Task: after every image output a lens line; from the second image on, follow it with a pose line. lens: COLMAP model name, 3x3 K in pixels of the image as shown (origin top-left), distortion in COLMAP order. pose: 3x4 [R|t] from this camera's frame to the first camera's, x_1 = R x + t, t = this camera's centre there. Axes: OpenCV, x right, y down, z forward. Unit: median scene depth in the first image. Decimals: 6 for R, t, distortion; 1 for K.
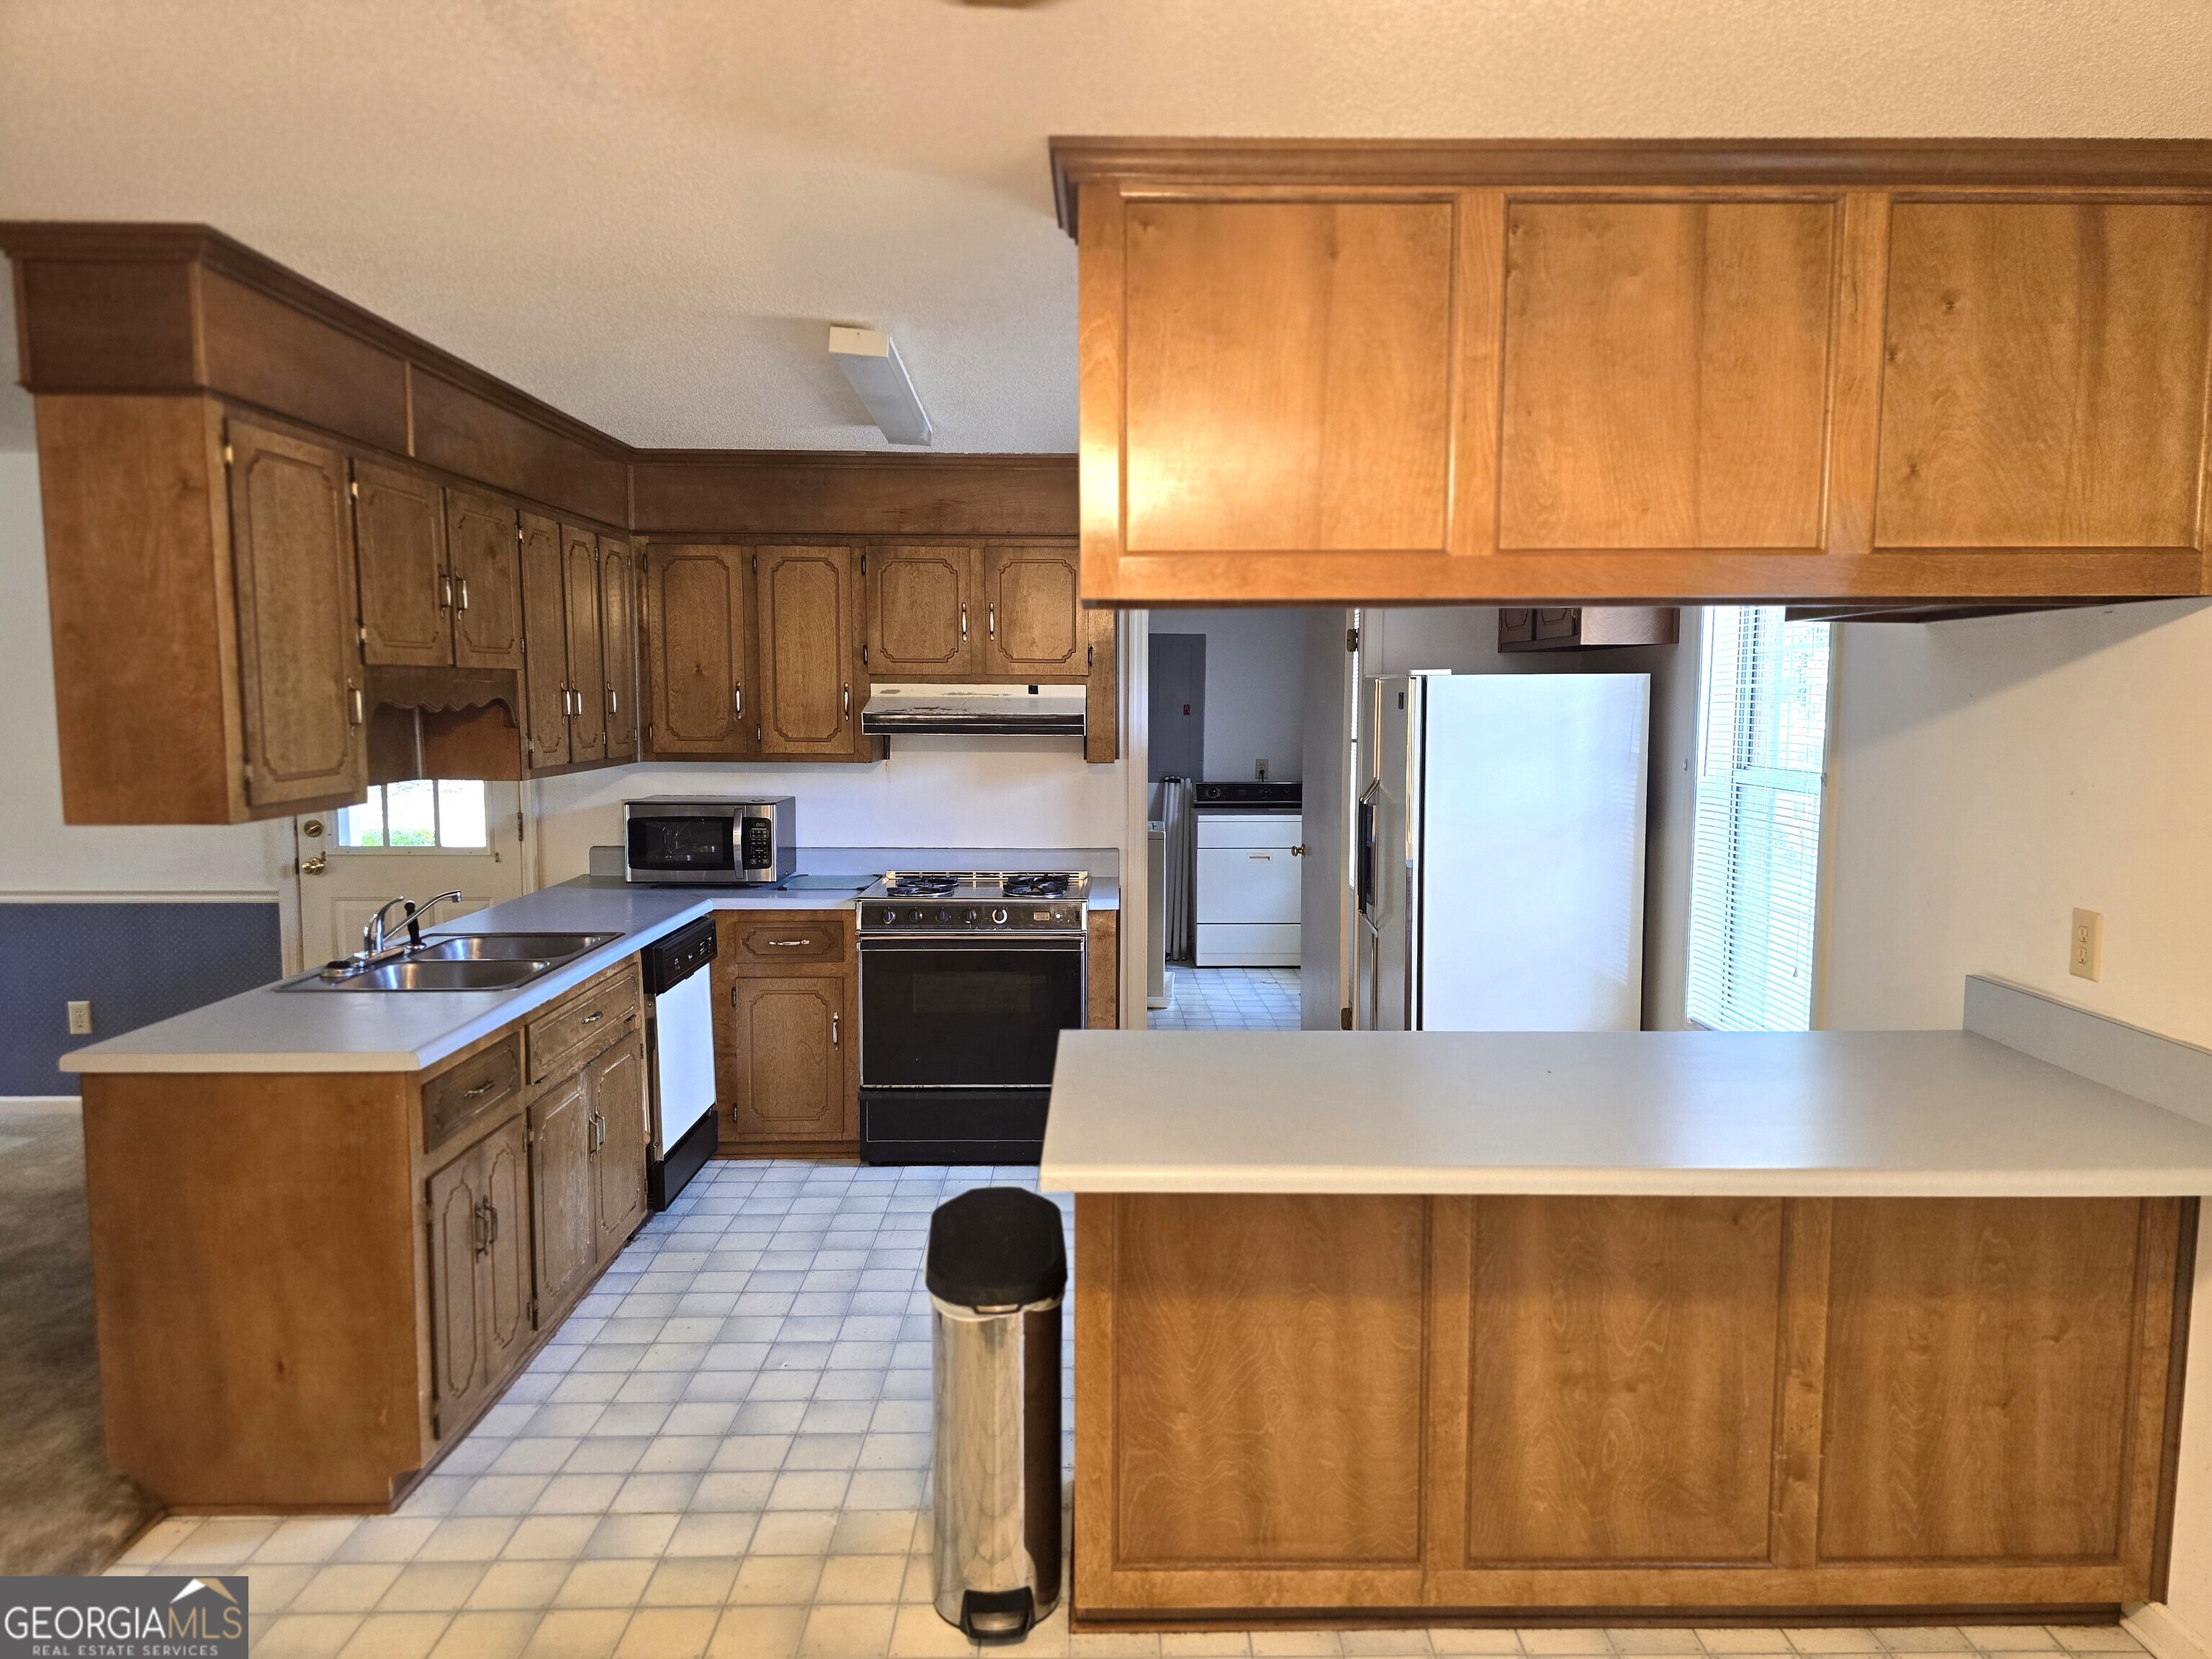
lens RADIAL K [[1490.2, 0, 1111.2], [0, 1490.2, 831.6], [0, 0, 1]] dist [0.029246, -0.001094]
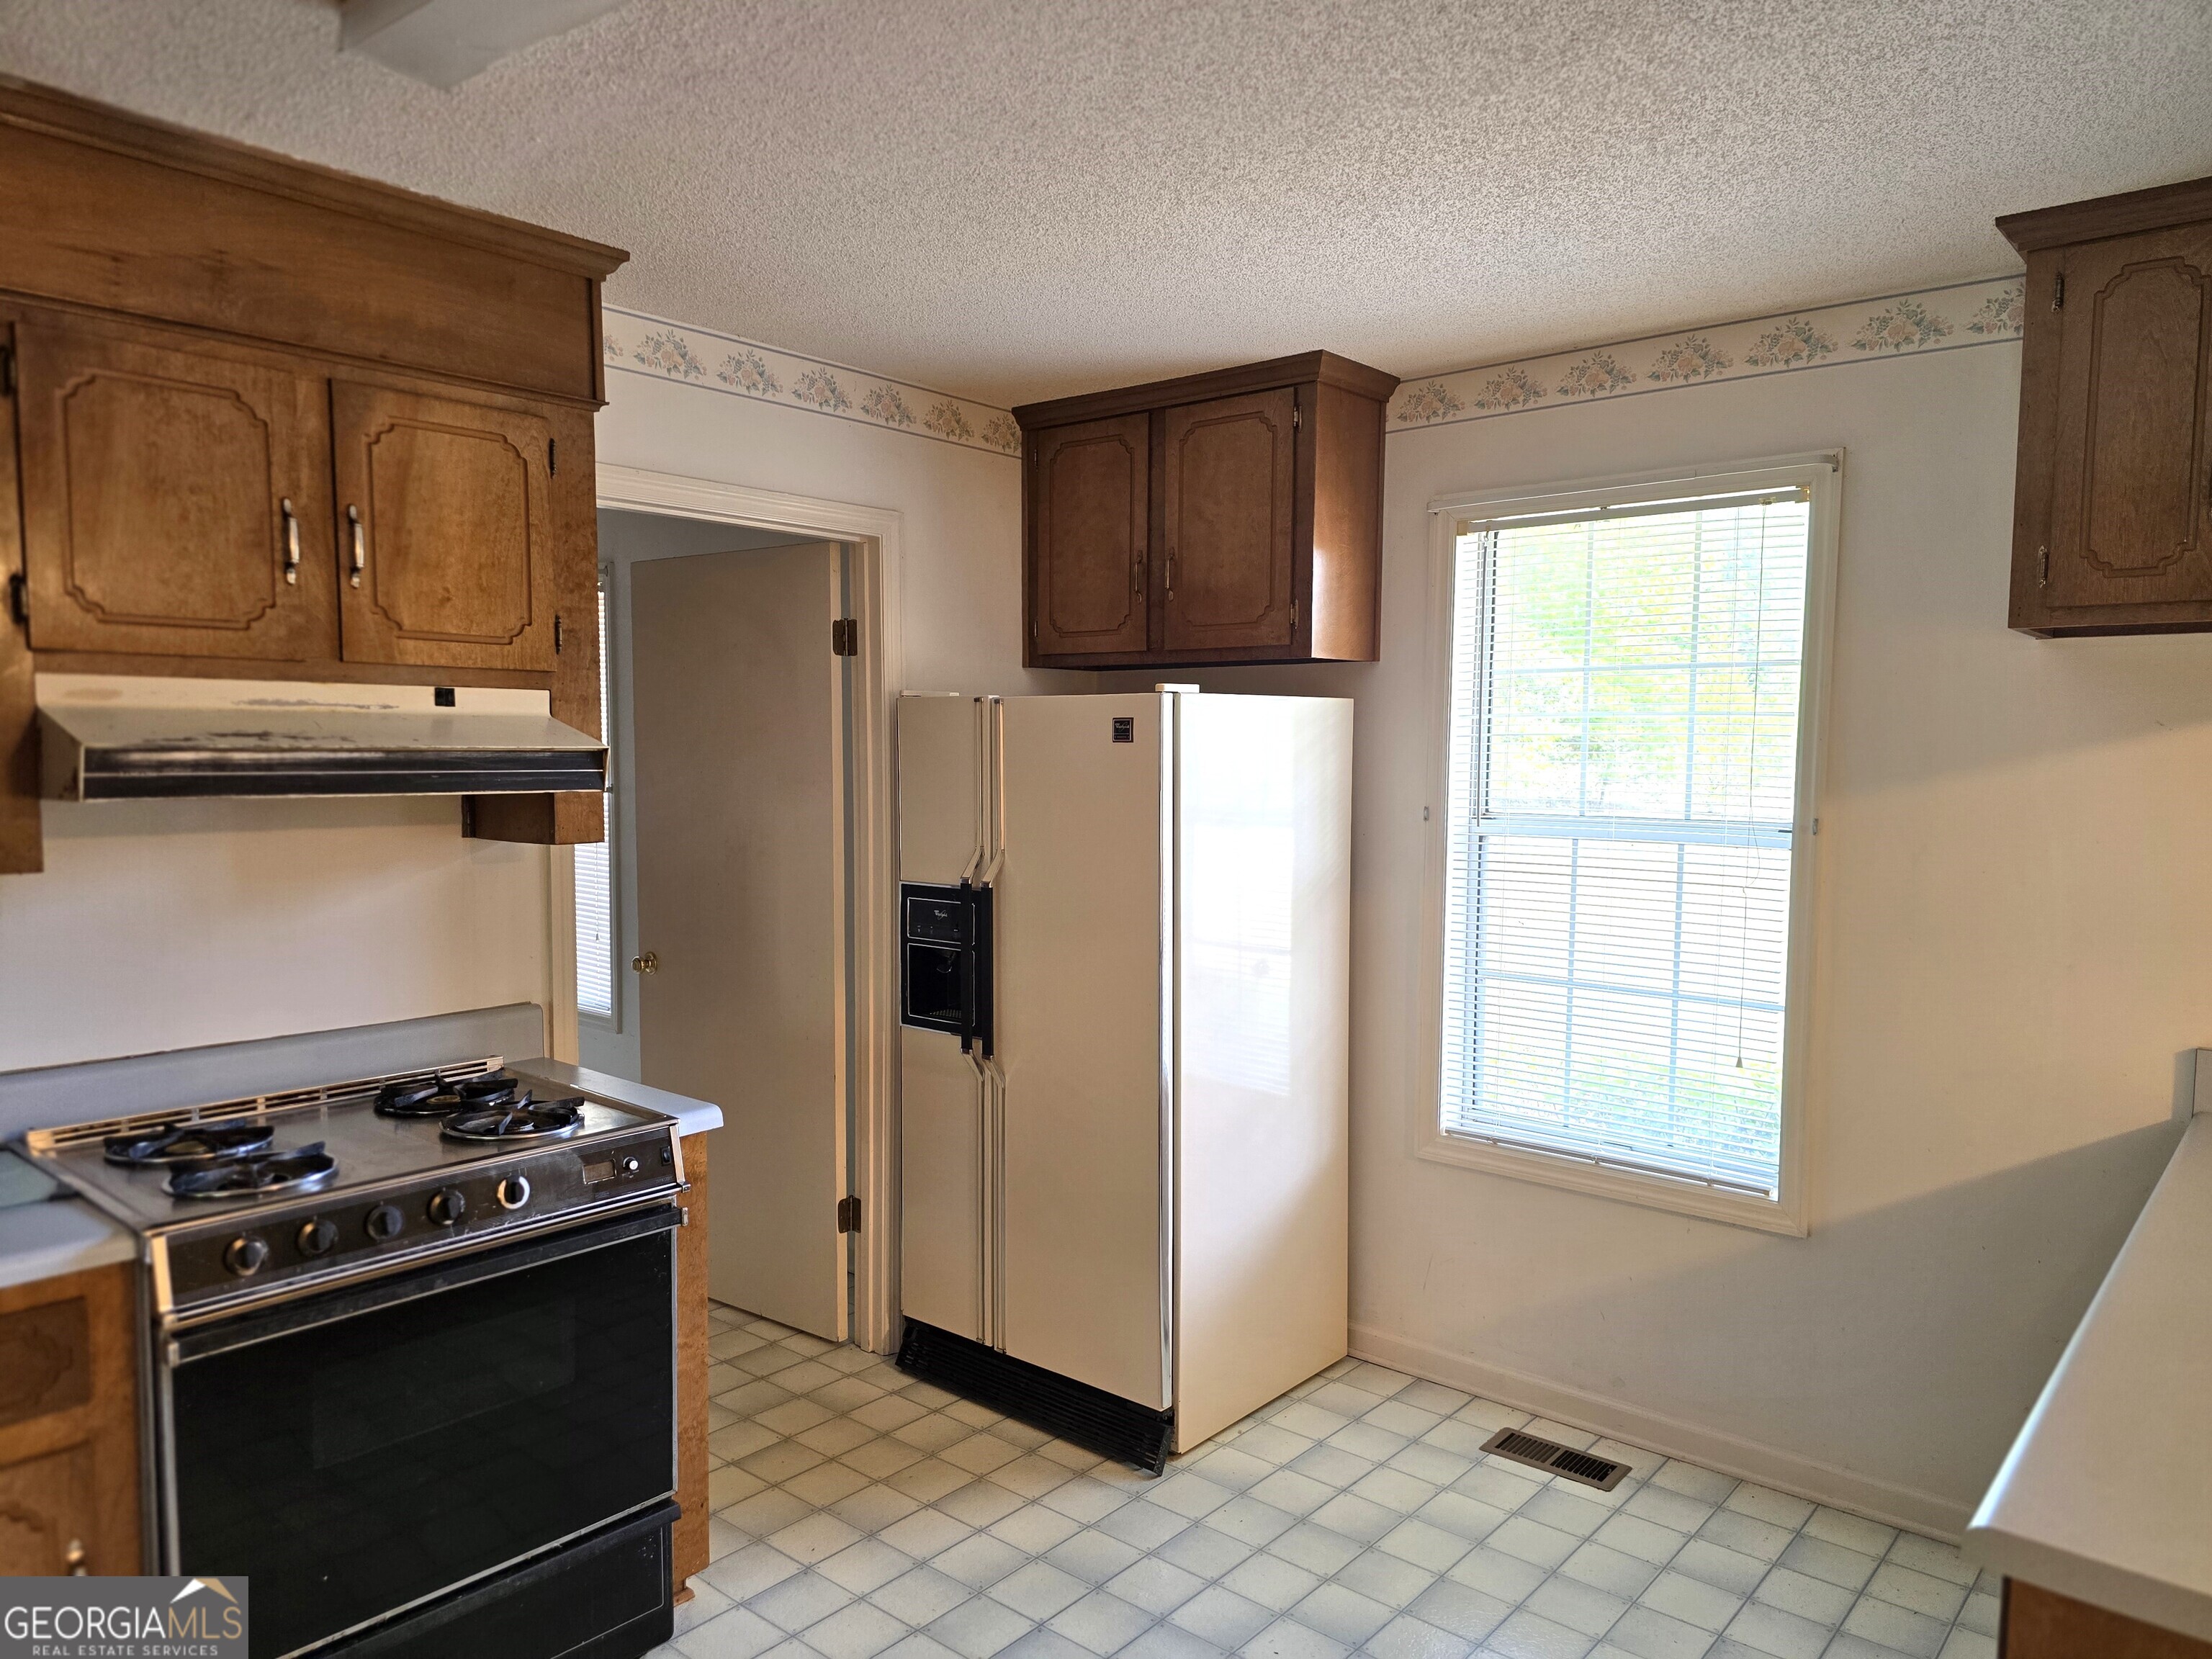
lens RADIAL K [[1490.2, 0, 1102.8], [0, 1490.2, 836.2], [0, 0, 1]] dist [0.029246, -0.001094]
pose [[0.667503, -0.048981, 0.742995, -0.274627], [0.063703, 0.997932, 0.008557, -0.041272], [-0.741877, 0.041619, 0.669243, 0.524949]]
